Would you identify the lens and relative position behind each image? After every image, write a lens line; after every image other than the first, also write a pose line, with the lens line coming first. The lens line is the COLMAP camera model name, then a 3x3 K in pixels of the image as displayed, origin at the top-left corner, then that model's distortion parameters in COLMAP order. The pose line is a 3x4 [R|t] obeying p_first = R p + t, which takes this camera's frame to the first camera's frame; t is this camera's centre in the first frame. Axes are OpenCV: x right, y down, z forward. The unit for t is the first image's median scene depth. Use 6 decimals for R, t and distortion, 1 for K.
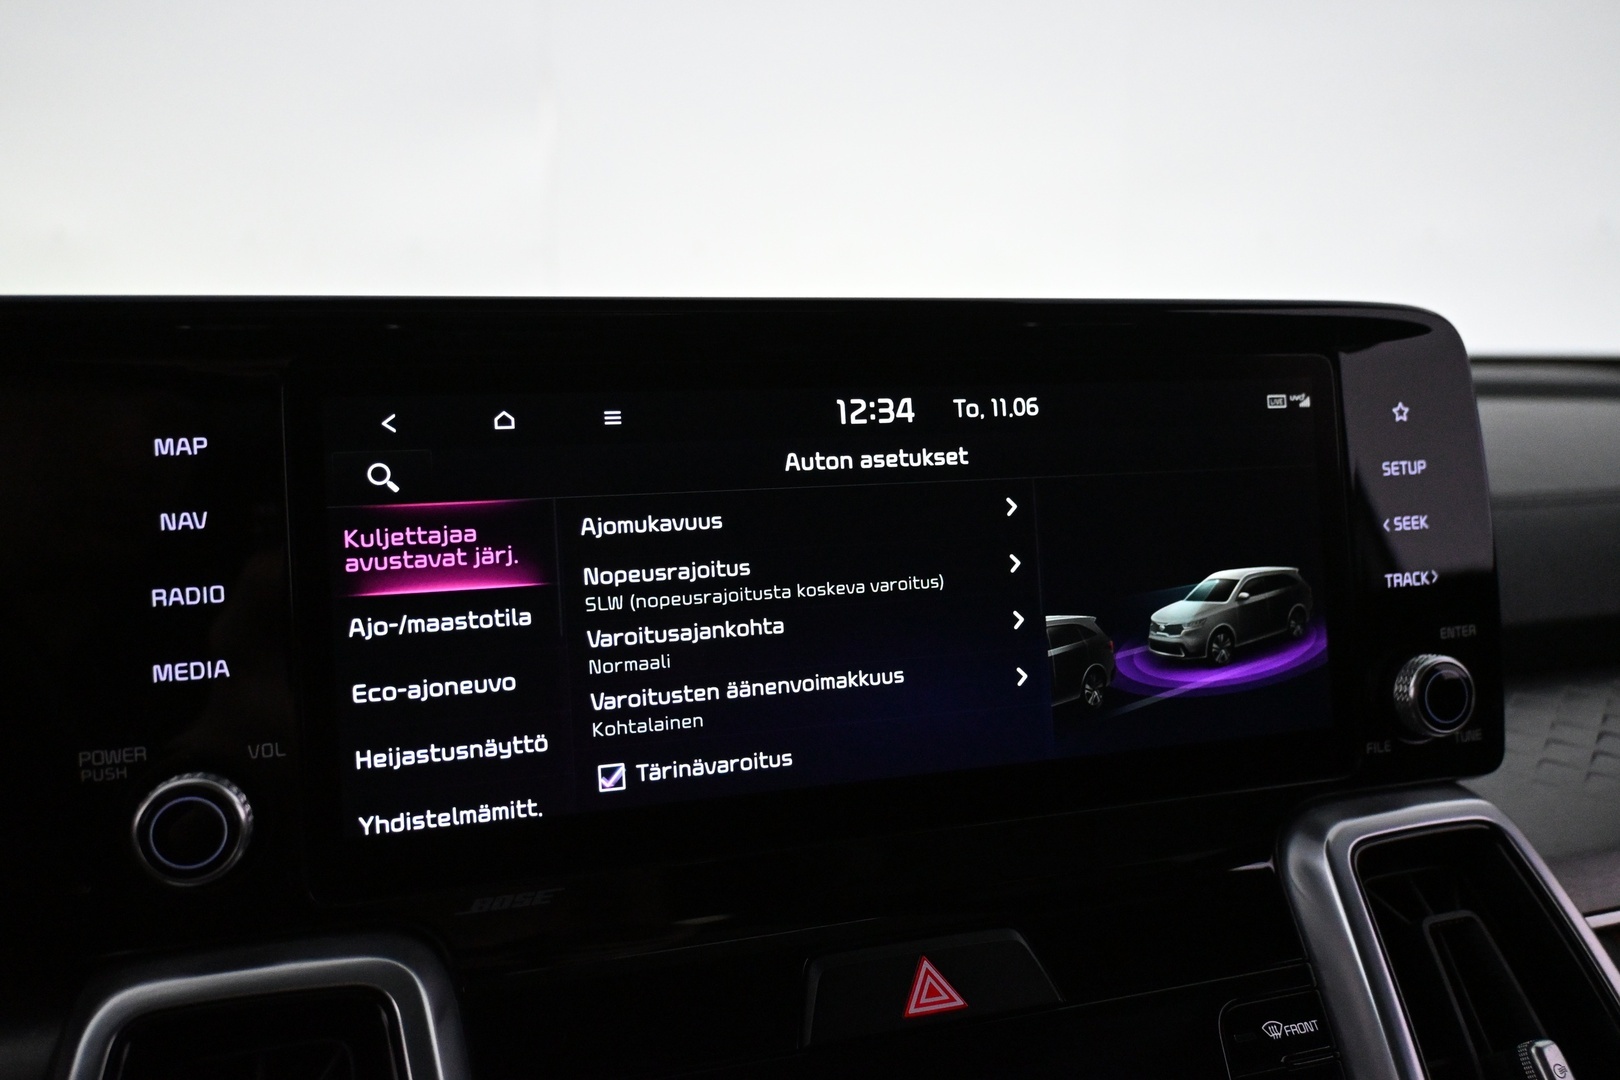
lens RADIAL K [[1262.5, 0, 810.0], [0, 1262.5, 540.0], [0, 0, 1]] dist [-0.002261, -0.000343]
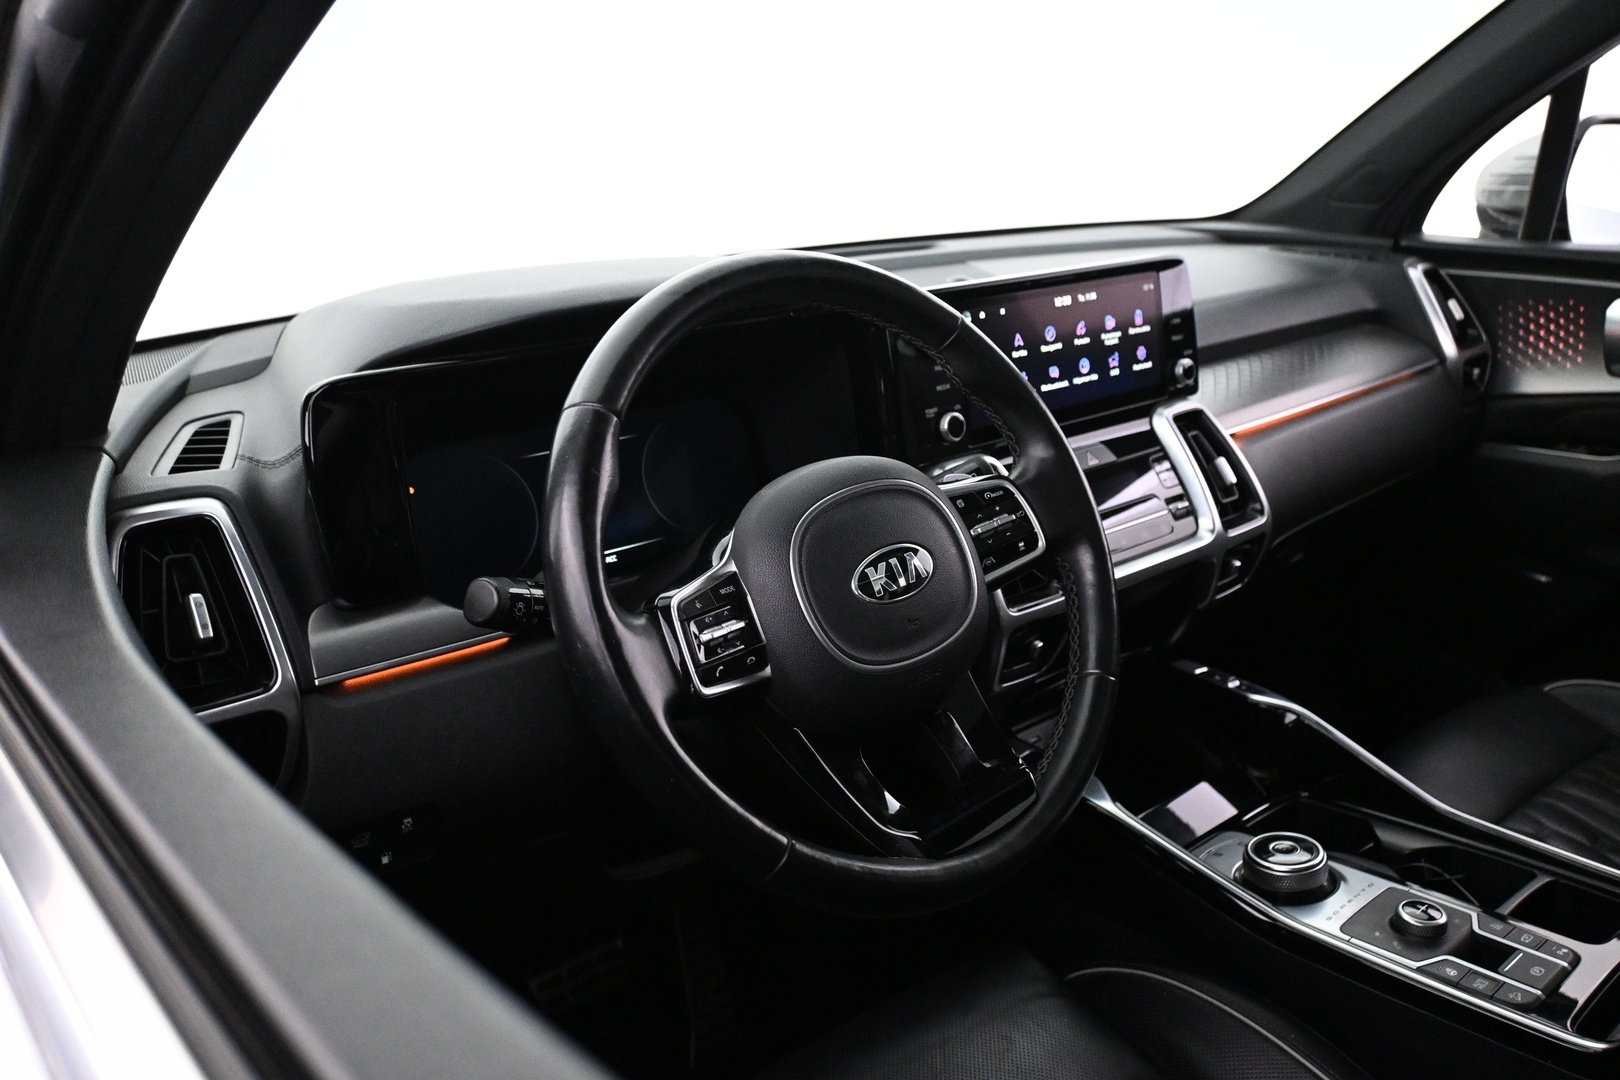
lens RADIAL K [[1331.0, 0, 810.0], [0, 1331.0, 540.0], [0, 0, 1]] dist [-0.050795, -0.000116]
pose [[0.920635, -0.134713, 0.366446, -2.129112], [0.071699, 0.980960, 0.180488, -0.174442], [-0.383783, -0.139890, 0.912766, -2.282284]]
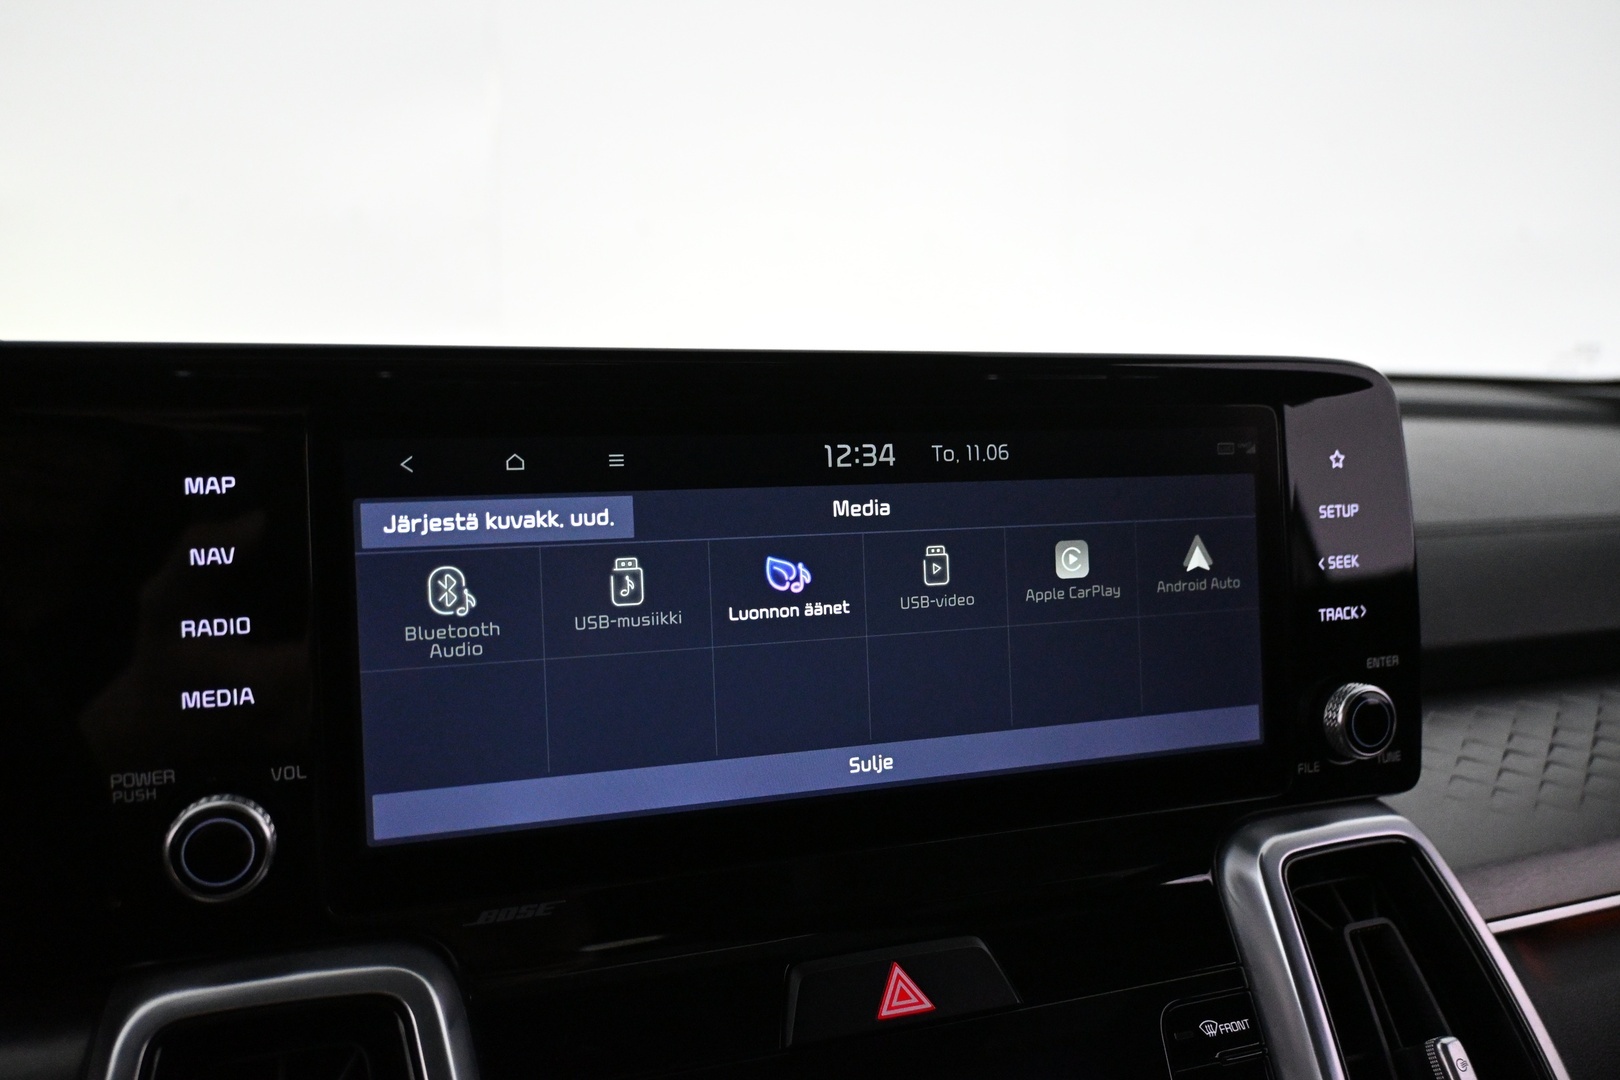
lens RADIAL K [[1262.5, 0, 810.0], [0, 1262.5, 540.0], [0, 0, 1]] dist [-0.002261, -0.000343]
pose [[0.998387, 0.019159, 0.053442, -0.048227], [-0.020278, 0.999585, 0.020478, -0.053909], [-0.053027, -0.021529, 0.998361, -0.070937]]
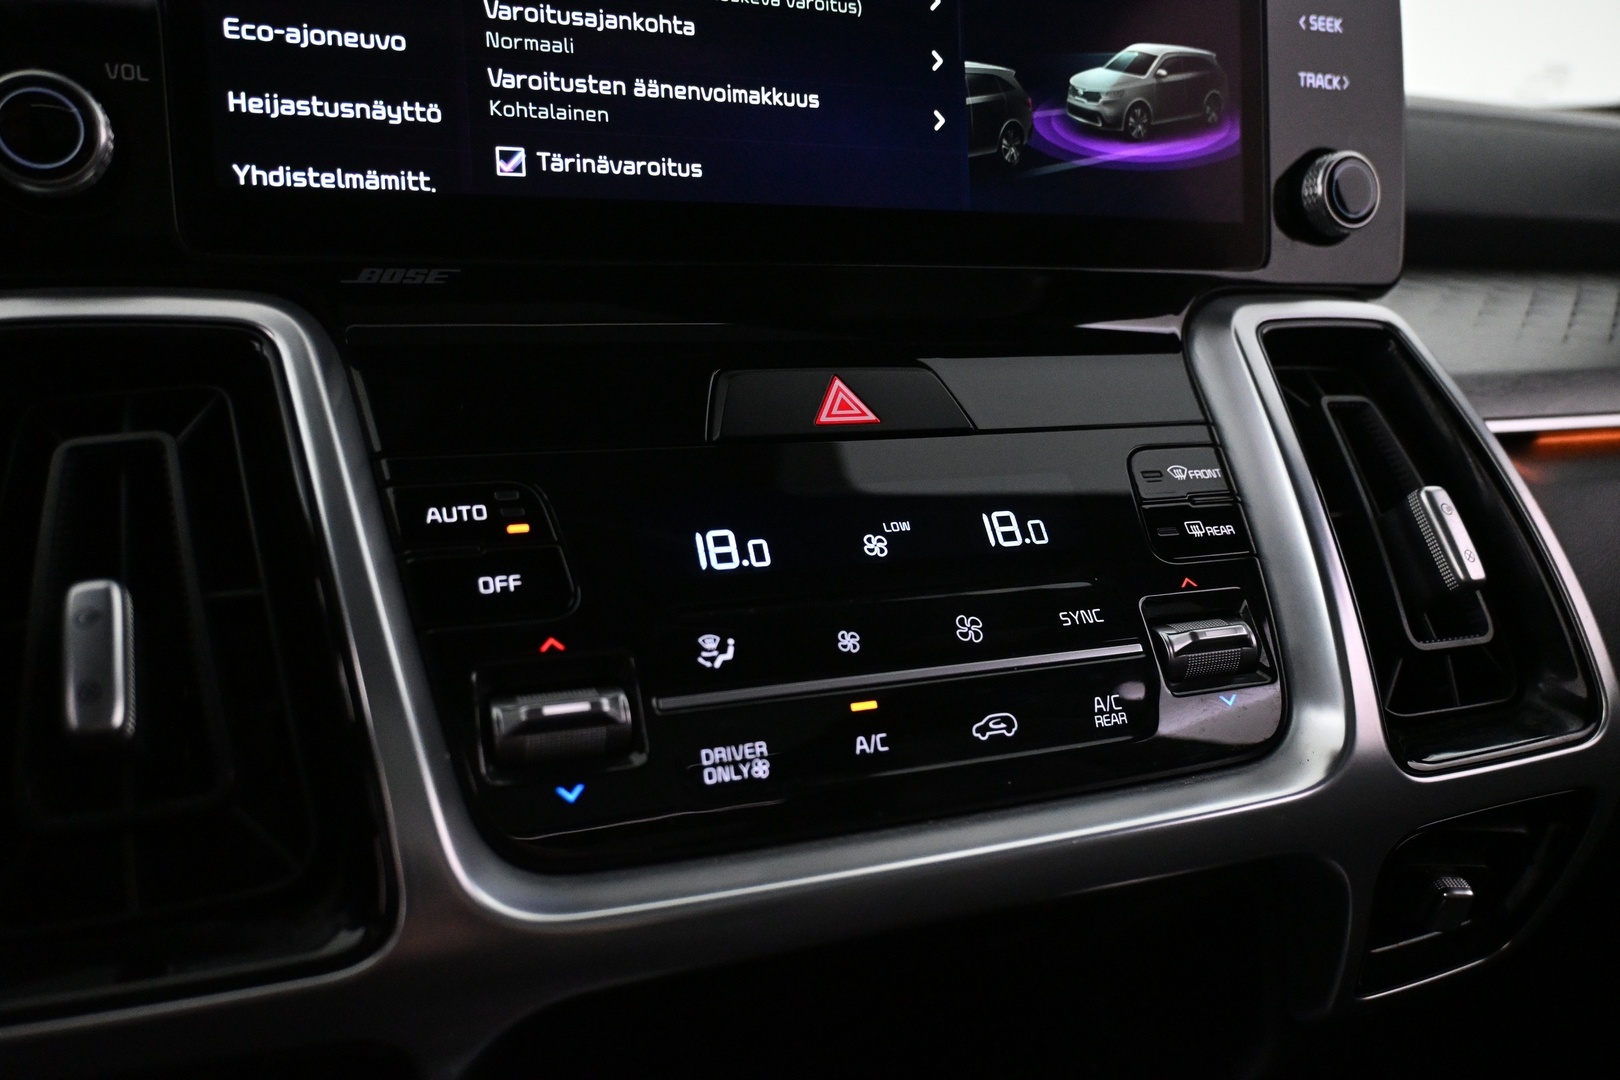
lens RADIAL K [[1262.5, 0, 810.0], [0, 1262.5, 540.0], [0, 0, 1]] dist [-0.002261, -0.000343]
pose [[0.995719, 0.010644, 0.091817, -0.017836], [-0.017620, 0.996990, 0.075500, 0.385939], [-0.090737, -0.076795, 0.992910, 0.023423]]
